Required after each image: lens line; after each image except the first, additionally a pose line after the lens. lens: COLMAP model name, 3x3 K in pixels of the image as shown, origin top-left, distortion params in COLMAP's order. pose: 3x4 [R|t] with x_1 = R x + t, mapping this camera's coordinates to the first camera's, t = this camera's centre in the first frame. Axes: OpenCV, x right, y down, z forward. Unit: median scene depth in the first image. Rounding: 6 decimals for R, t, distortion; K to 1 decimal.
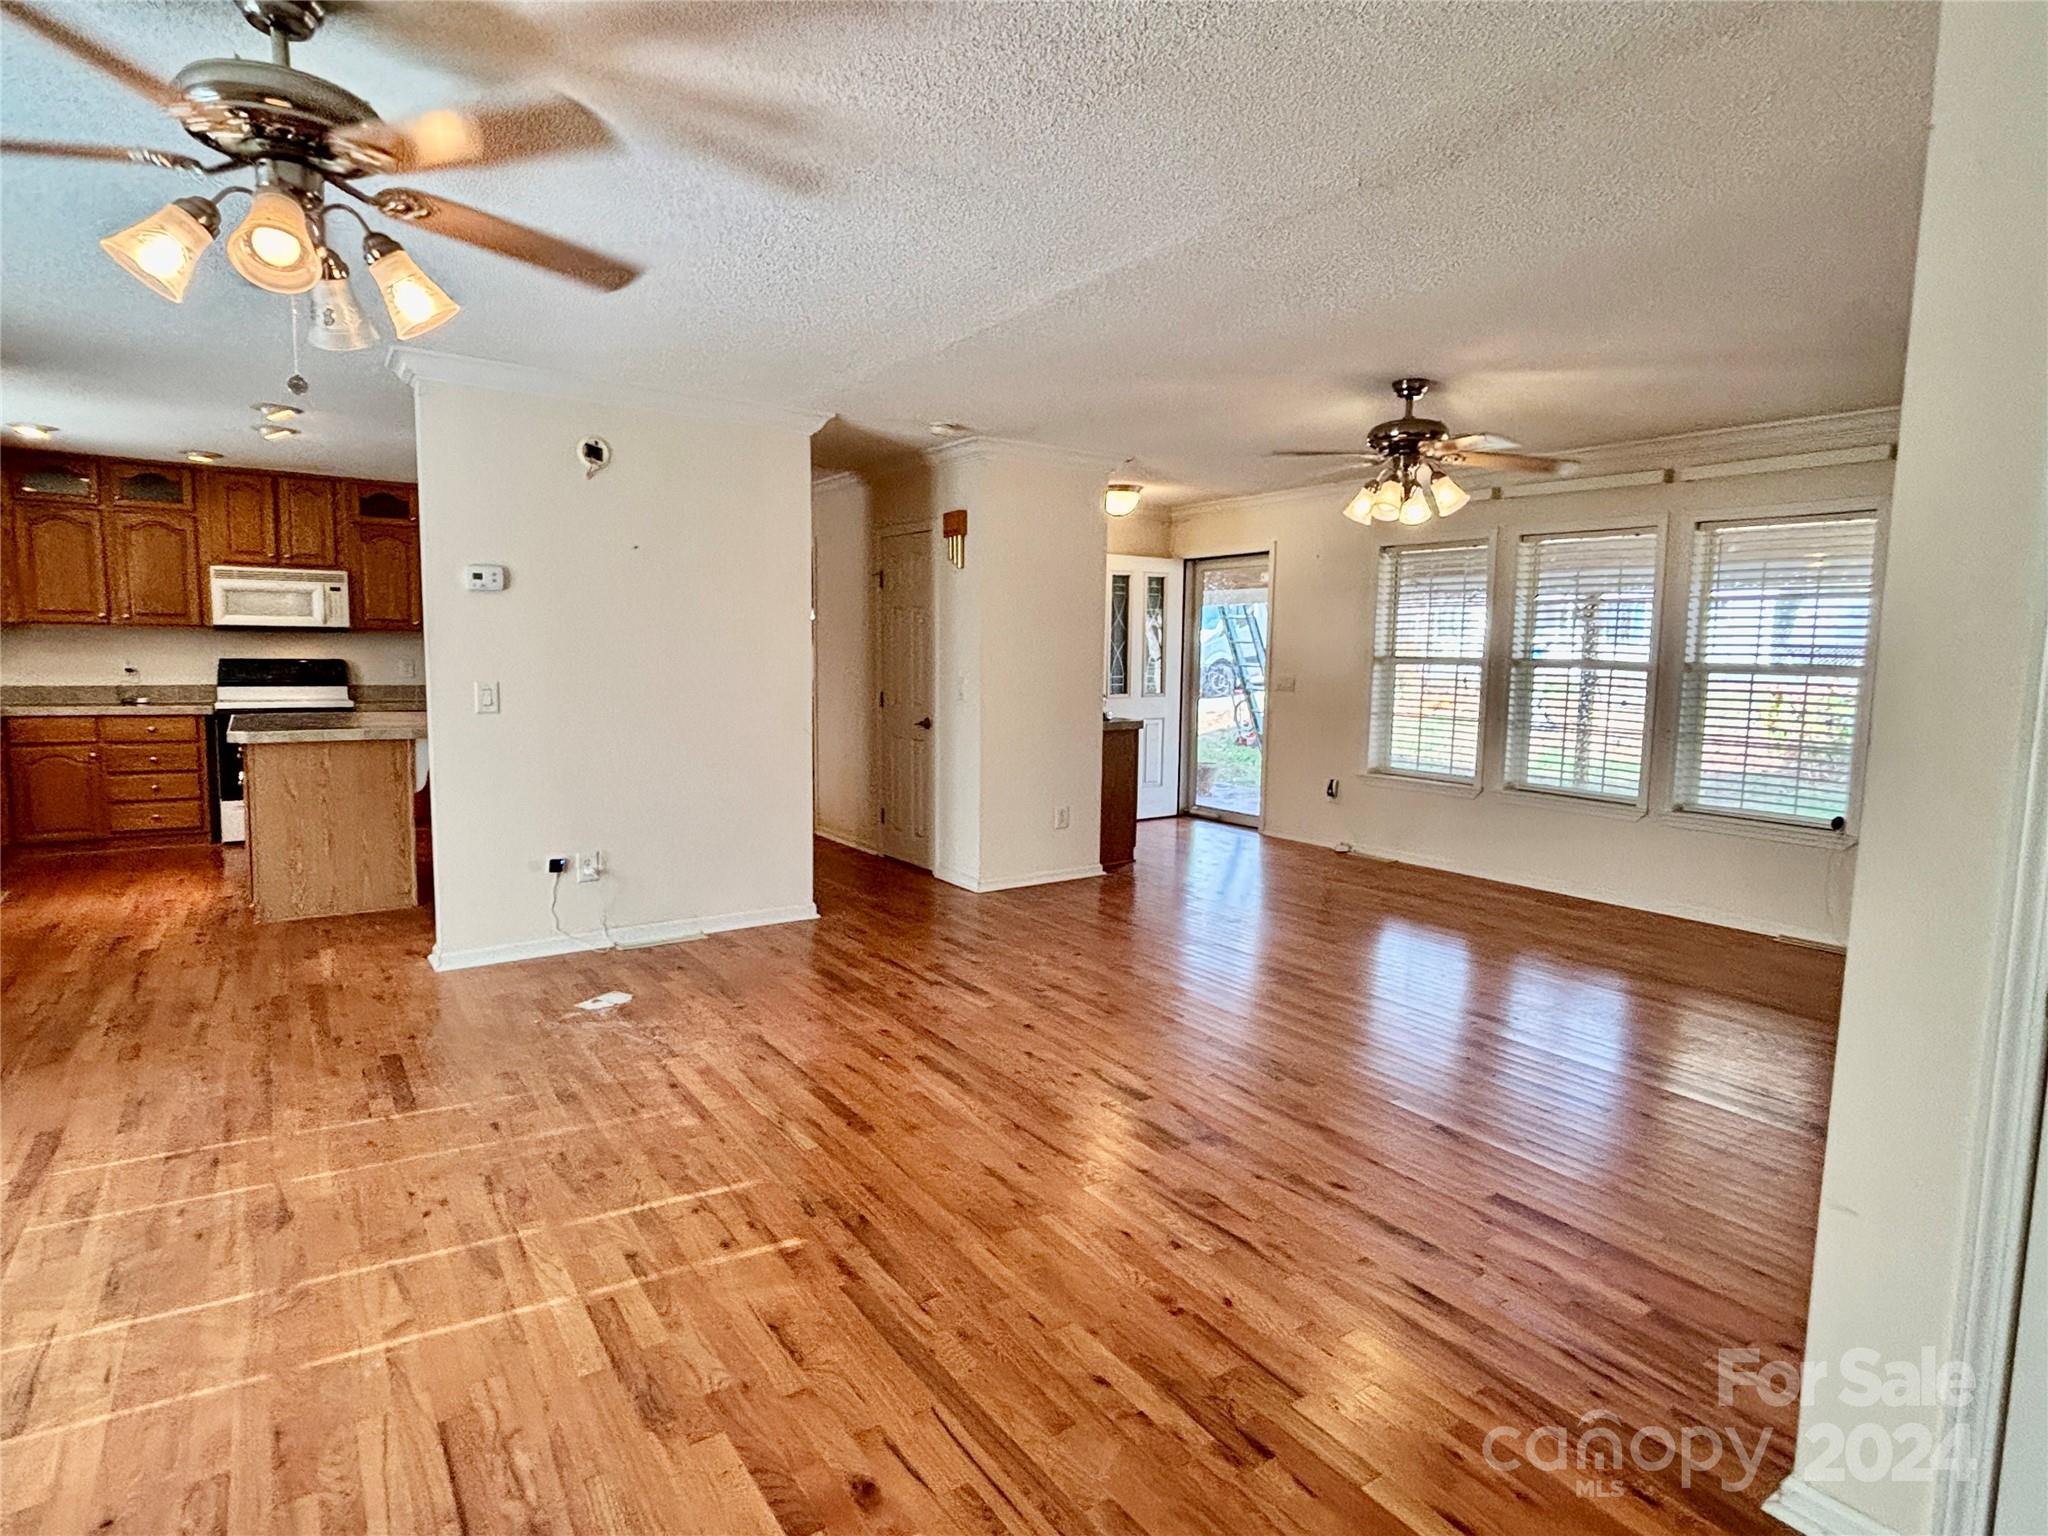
lens RADIAL K [[1076.9, 0, 974.6], [0, 1076.9, 760.0], [0, 0, 1]] dist [0.020623, -0.005694]
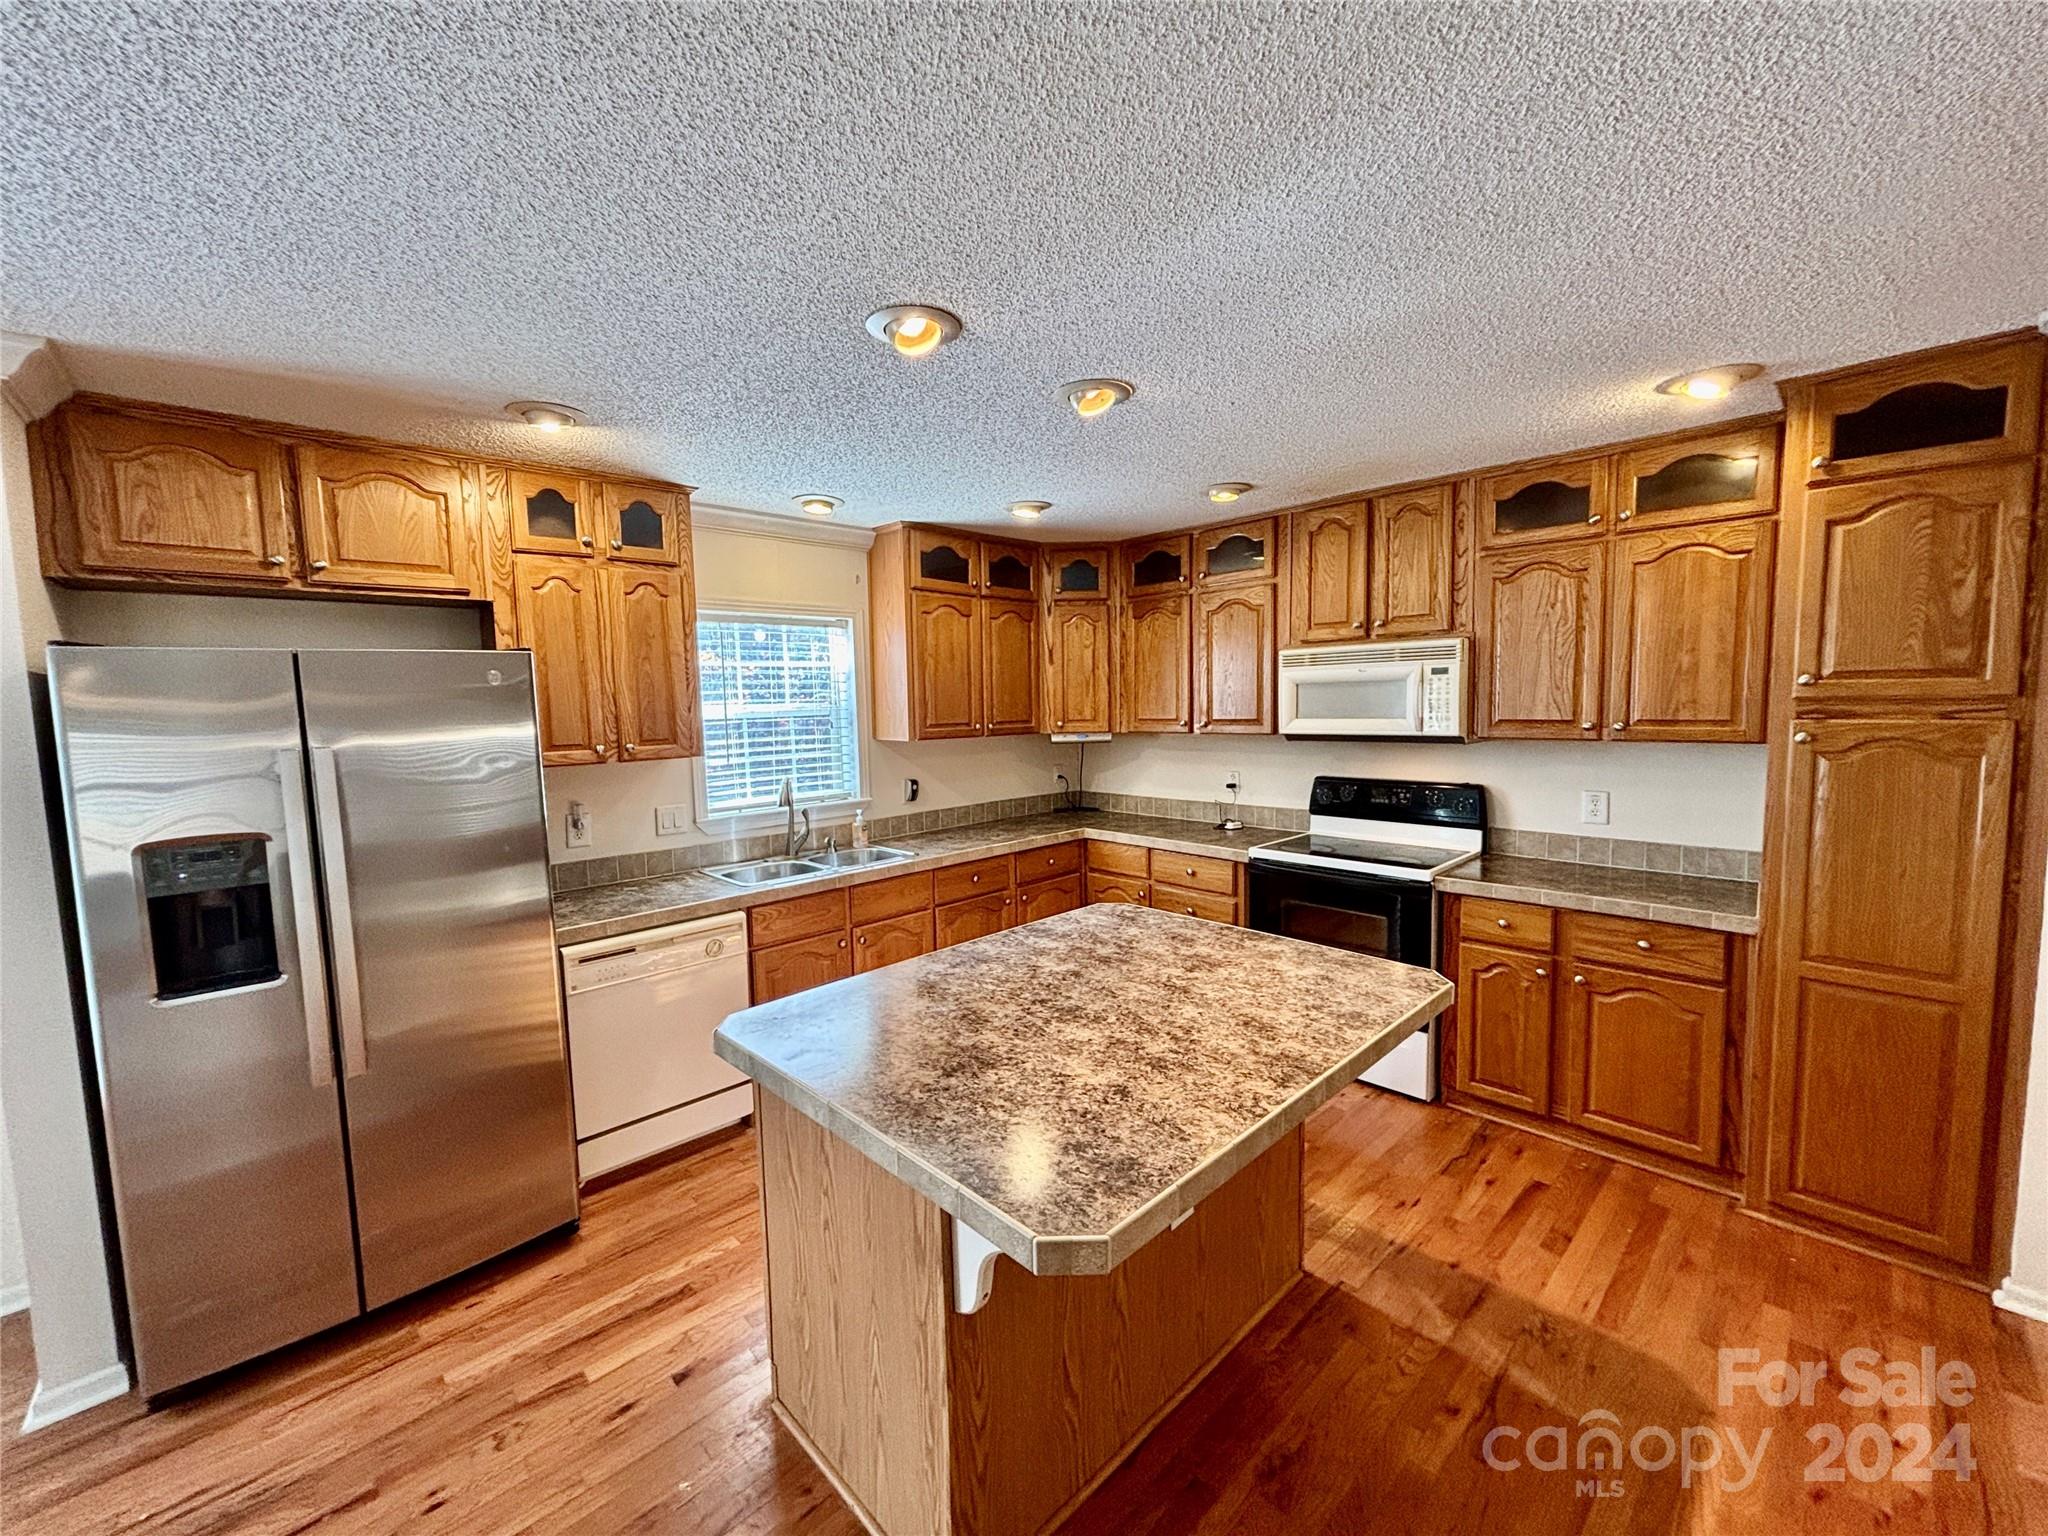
lens RADIAL K [[834.3, 0, 1019.0], [0, 834.3, 760.9], [0, 0, 1]] dist [0.011368, -0.003428]
pose [[0.170708, 0.057102, -0.983666, -0.236016], [-0.074756, 0.996193, 0.044856, -0.143407], [0.982482, 0.065877, 0.174326, 0.896614]]
